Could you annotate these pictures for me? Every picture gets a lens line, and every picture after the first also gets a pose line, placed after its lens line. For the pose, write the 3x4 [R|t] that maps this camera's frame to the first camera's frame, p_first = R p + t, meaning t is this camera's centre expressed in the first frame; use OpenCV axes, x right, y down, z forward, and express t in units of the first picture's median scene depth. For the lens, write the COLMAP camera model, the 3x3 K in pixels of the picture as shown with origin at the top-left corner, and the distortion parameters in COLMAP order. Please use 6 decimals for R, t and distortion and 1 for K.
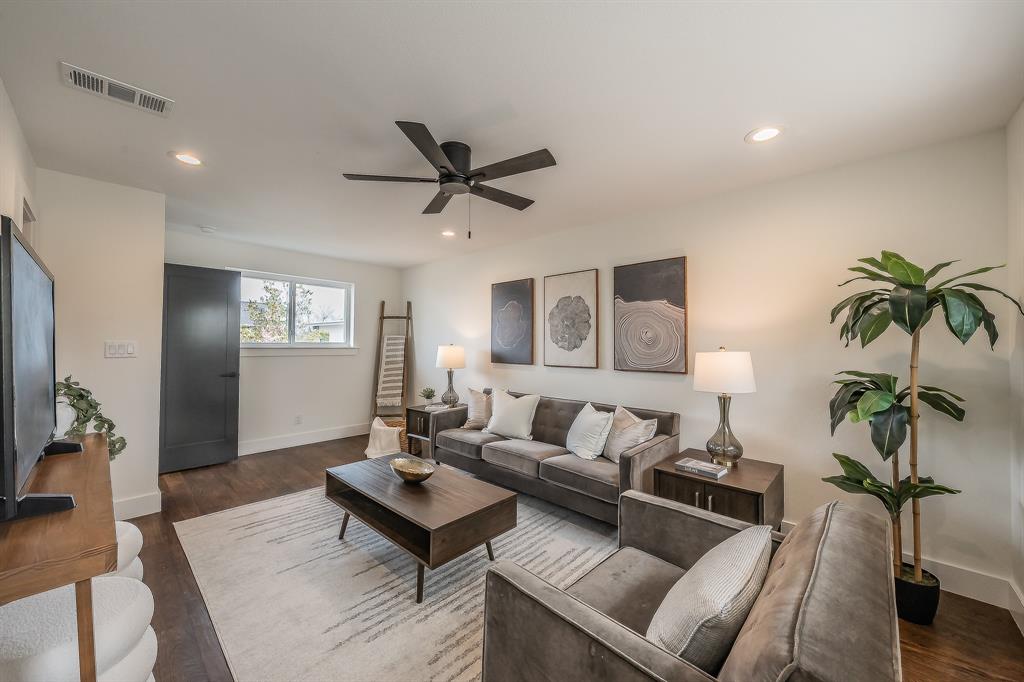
lens RADIAL K [[373.6, 0, 511.1], [0, 373.6, 342.1], [0, 0, 1]] dist [0.003839, 0.000189]
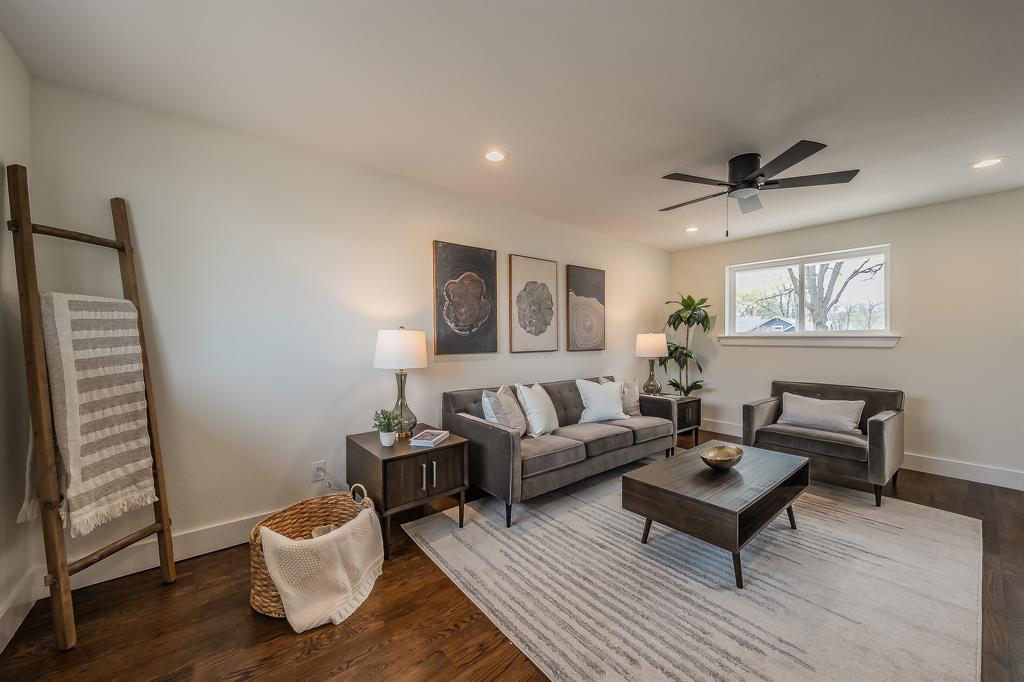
lens RADIAL K [[373.6, 0, 508.7], [0, 373.6, 336.2], [0, 0, 1]] dist [0.003839, 0.000189]
pose [[0.160452, -0.017635, 0.986886, -0.858385], [-0.016475, 0.999653, 0.020541, 0.005156], [-0.986906, -0.019555, 0.160106, 0.912049]]
